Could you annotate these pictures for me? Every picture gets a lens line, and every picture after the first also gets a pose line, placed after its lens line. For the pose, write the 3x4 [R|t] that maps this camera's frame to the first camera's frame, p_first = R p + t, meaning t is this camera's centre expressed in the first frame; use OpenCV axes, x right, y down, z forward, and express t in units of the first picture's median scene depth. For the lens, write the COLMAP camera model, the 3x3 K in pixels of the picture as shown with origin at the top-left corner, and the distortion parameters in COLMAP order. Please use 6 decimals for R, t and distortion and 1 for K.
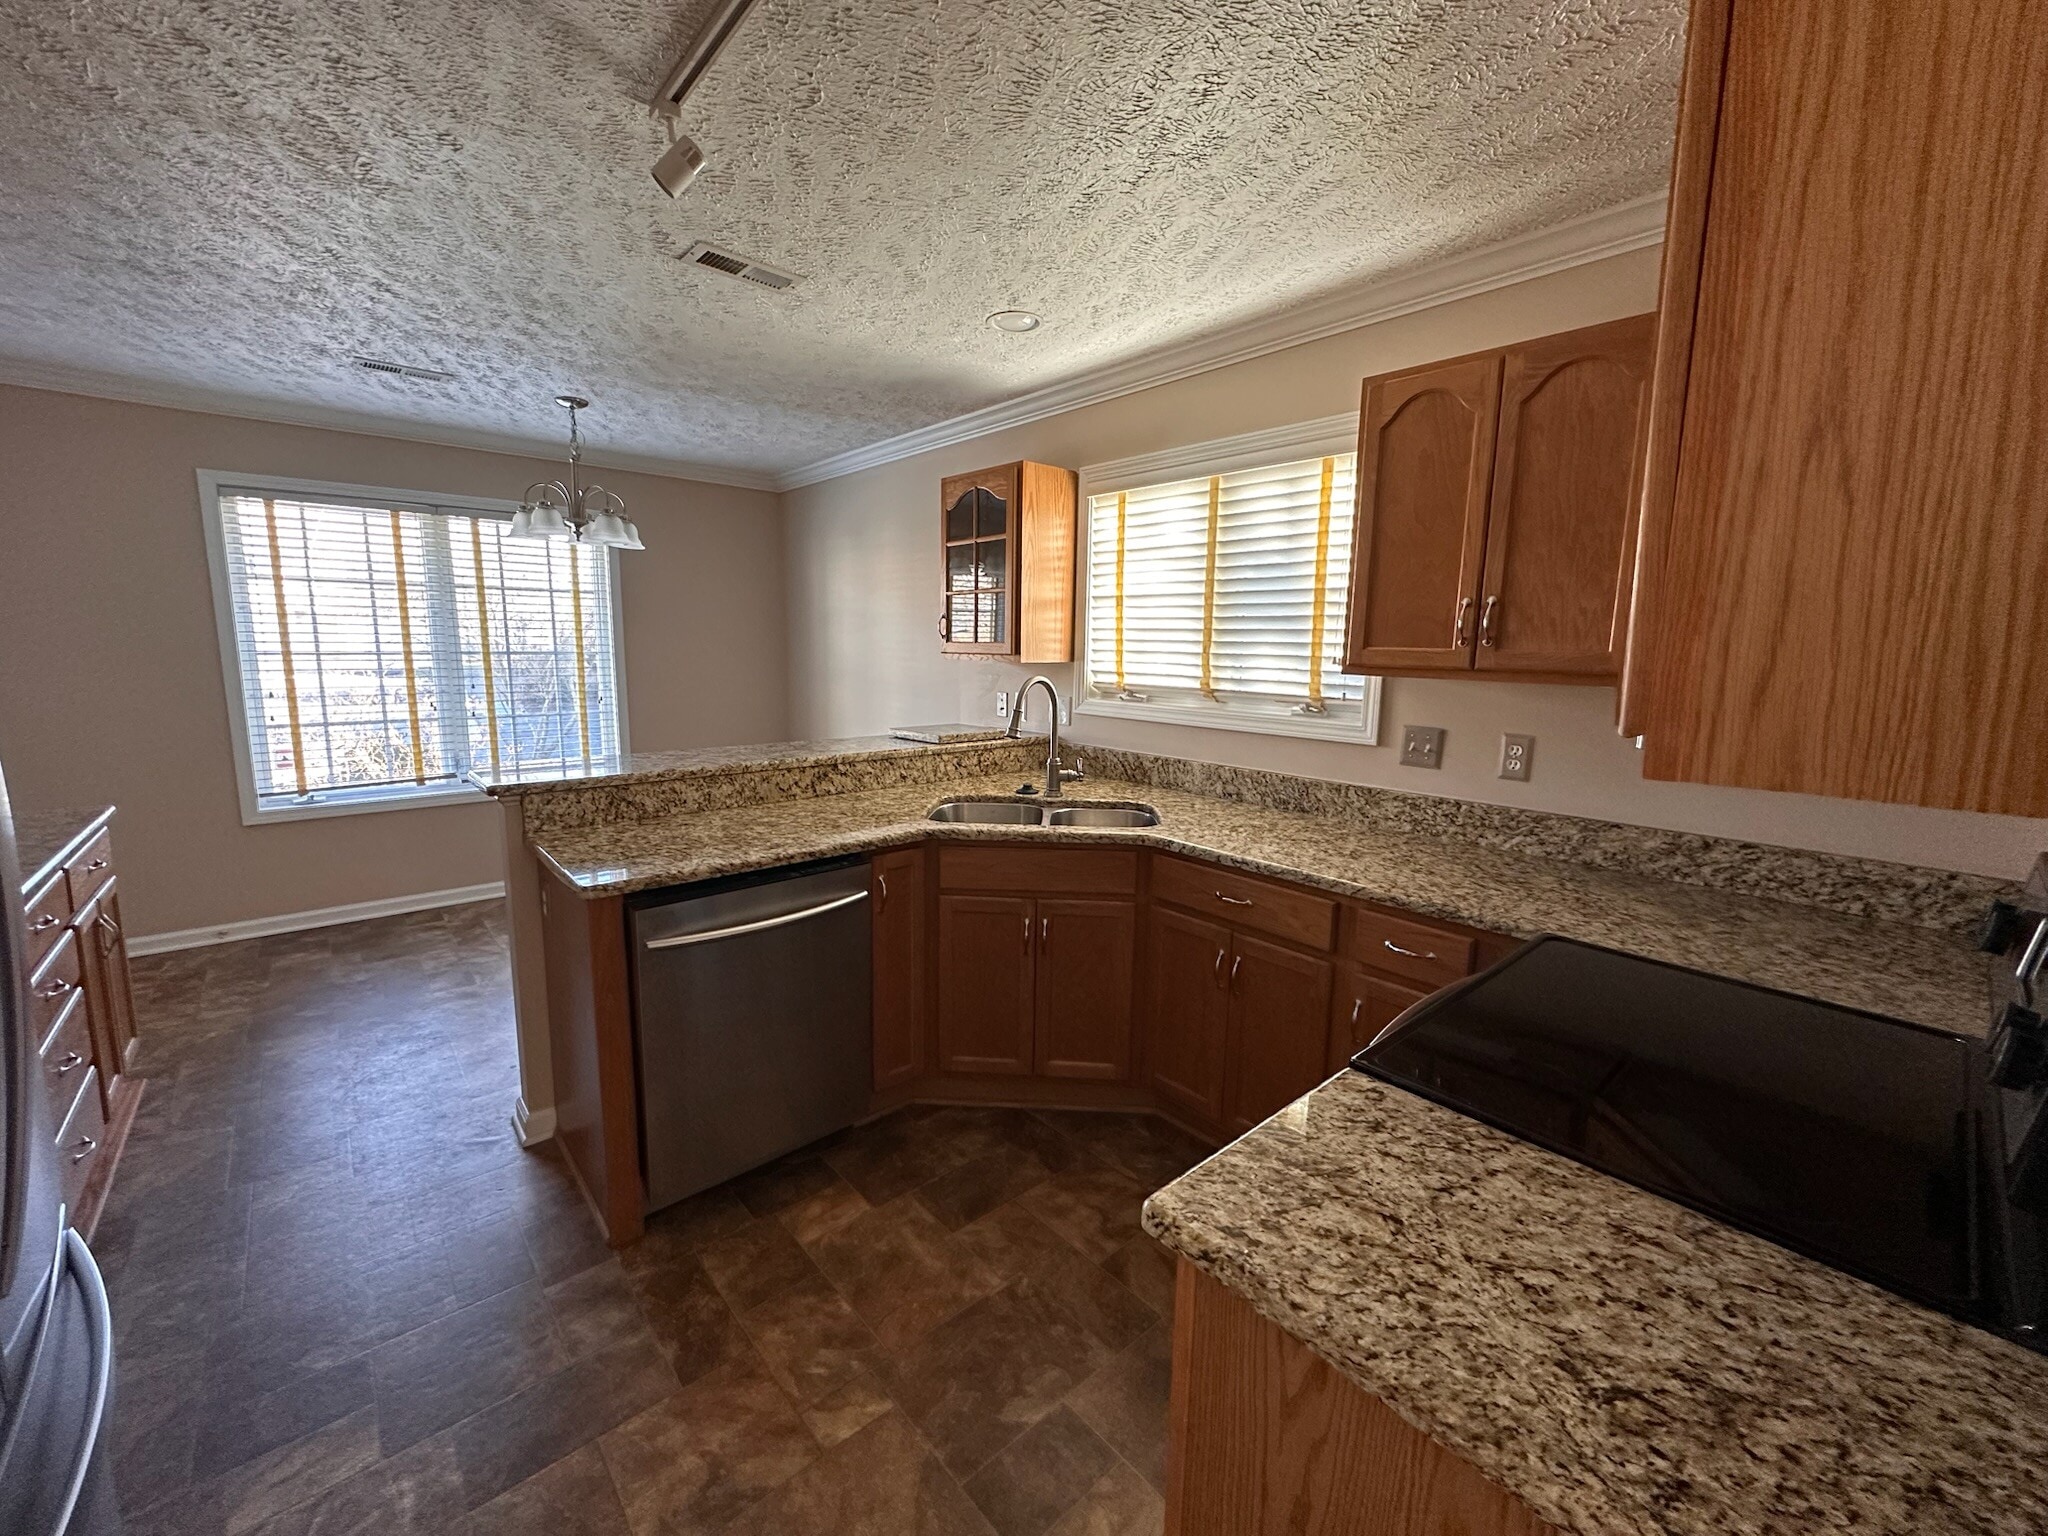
lens RADIAL K [[811.5, 0, 1011.6], [0, 811.5, 759.9], [0, 0, 1]] dist [-0.007482, 0.003024]
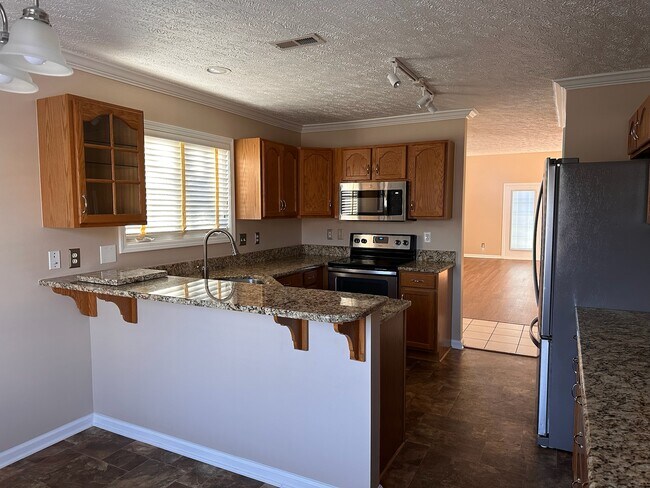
lens RADIAL K [[455.1, 0, 320.8], [0, 455.1, 246.6], [0, 0, 1]] dist [0.053495, -0.055491]
pose [[-0.353120, -0.093020, 0.930942, -1.279170], [0.135157, 0.979535, 0.149142, -0.207807], [-0.925764, 0.178489, -0.333321, 1.209329]]
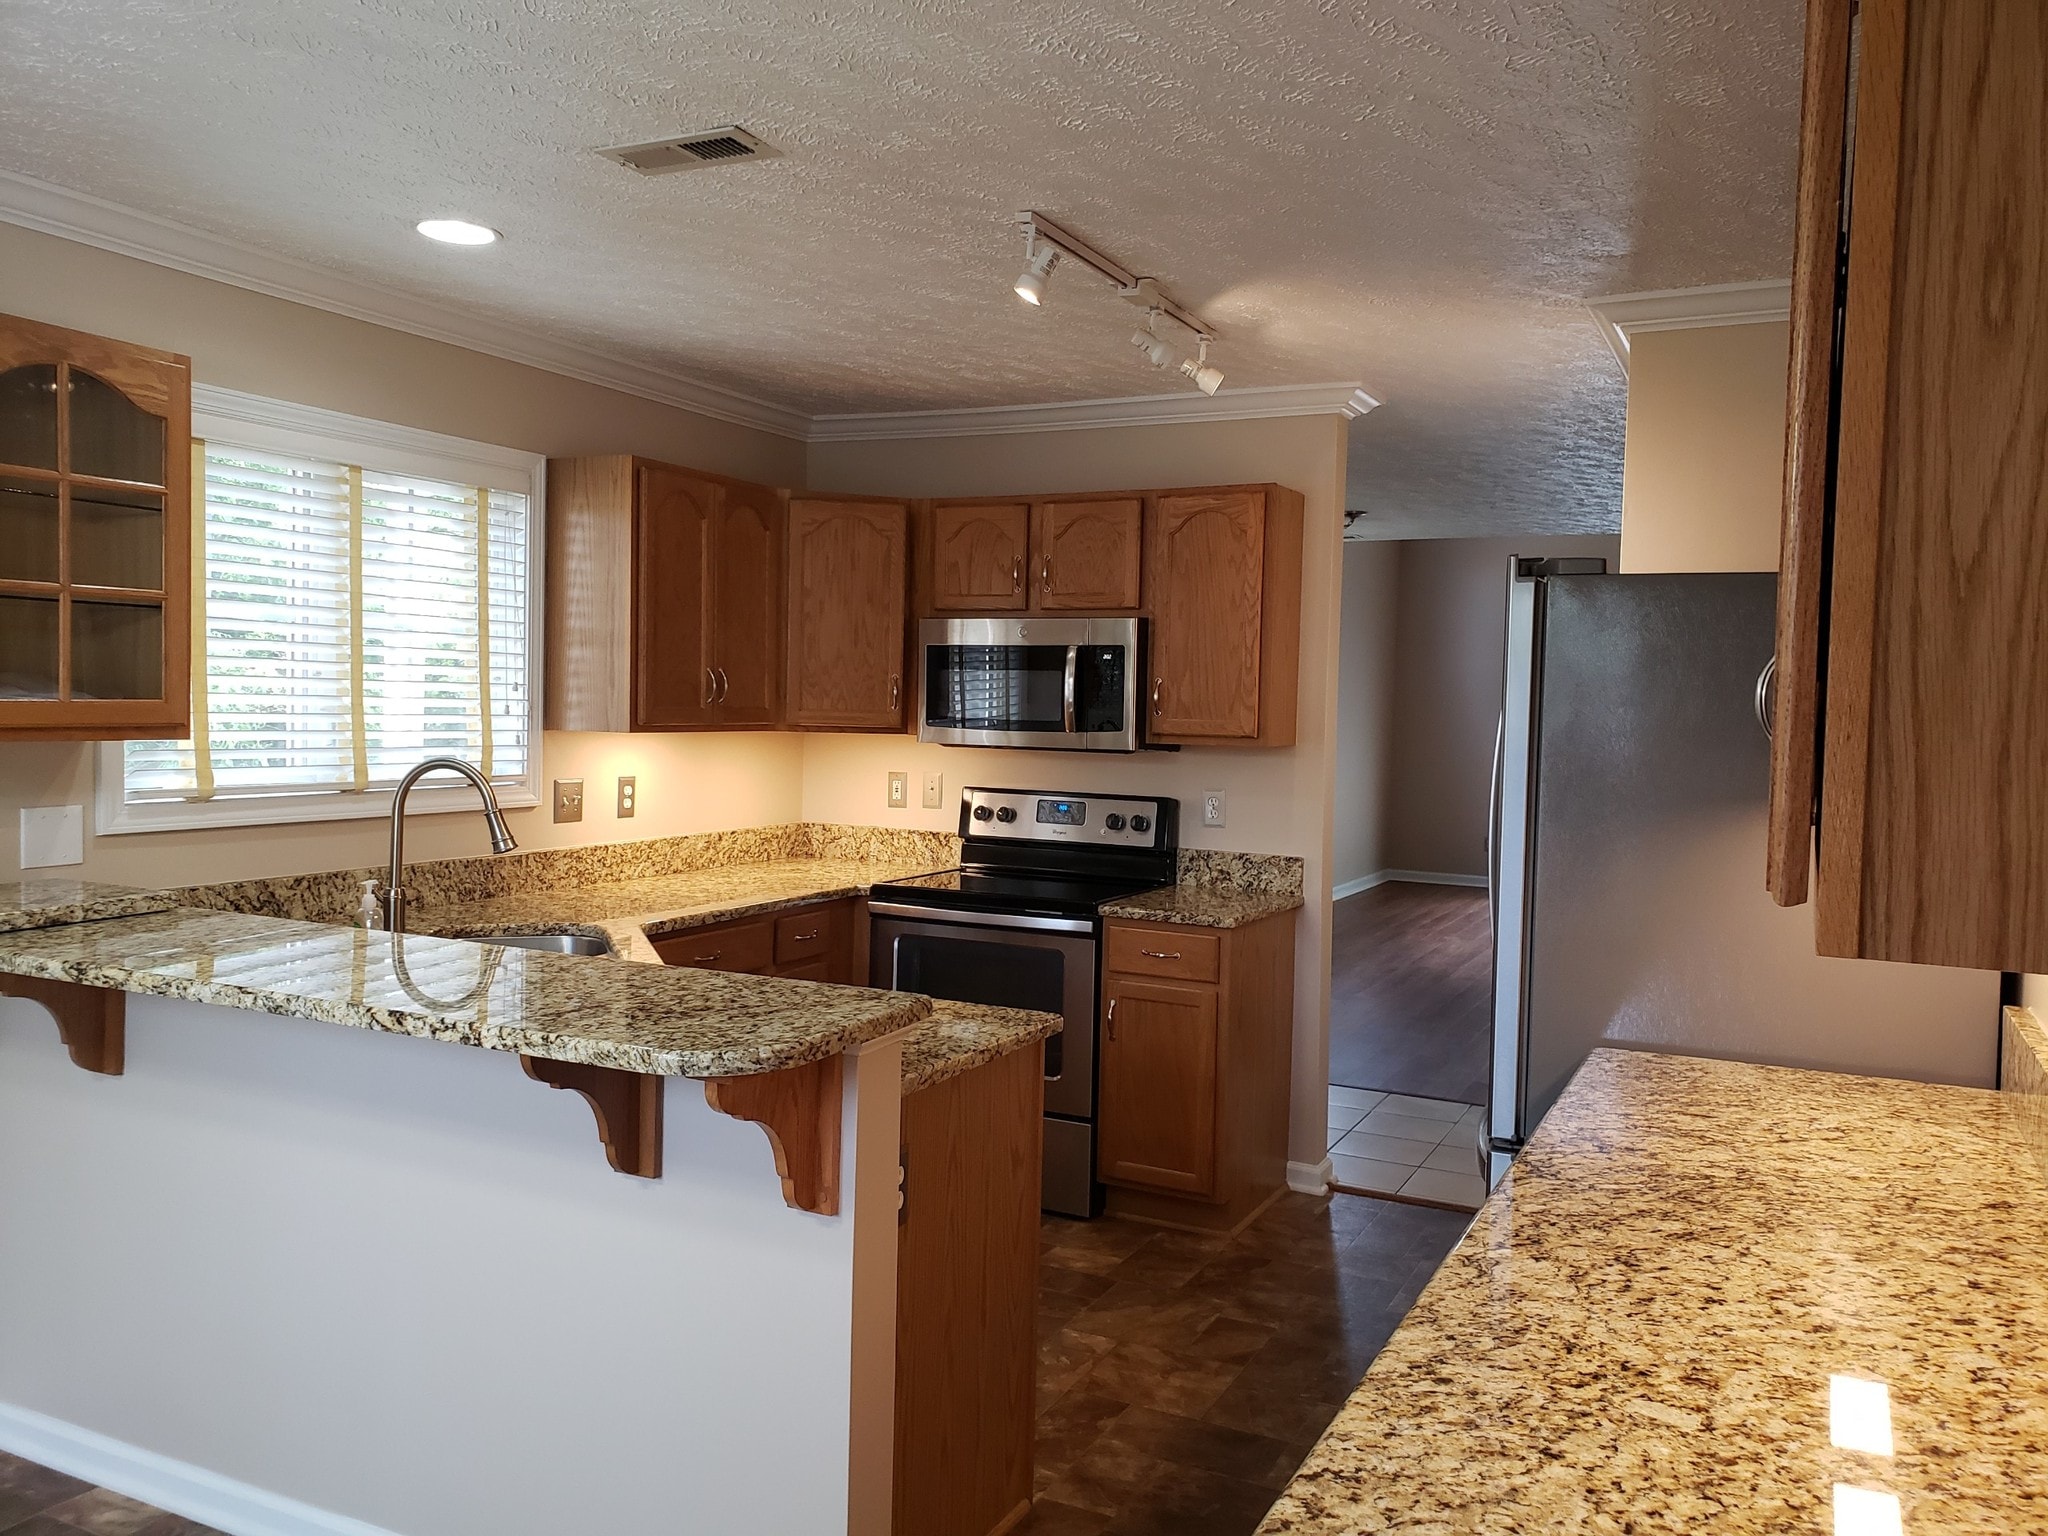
lens RADIAL K [[1590.8, 0, 1019.0], [0, 1590.8, 765.6], [0, 0, 1]] dist [0.033389, -0.023168]
pose [[-0.377139, -0.059622, 0.924236, -1.373127], [0.107916, 0.988299, 0.107791, -0.190067], [-0.919848, 0.140392, -0.366292, 1.086256]]
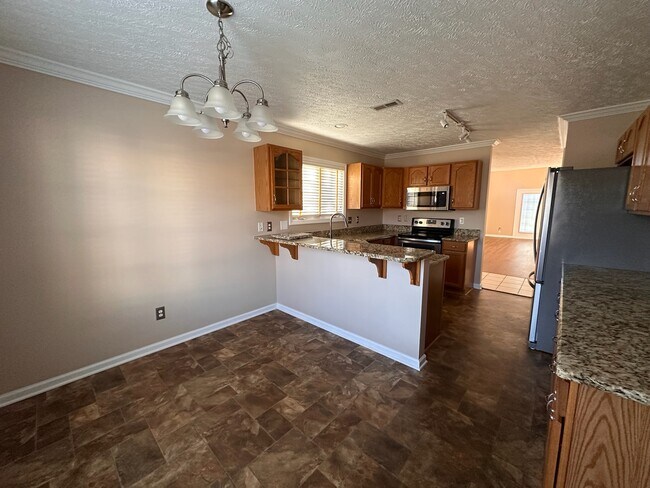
lens RADIAL K [[257.6, 0, 324.5], [0, 257.6, 244.2], [0, 0, 1]] dist [-0.007482, 0.003024]
pose [[-0.101249, -0.159593, 0.981977, -1.318316], [0.147814, 0.973681, 0.173485, -0.189337], [-0.983819, 0.162715, -0.074994, 1.236885]]
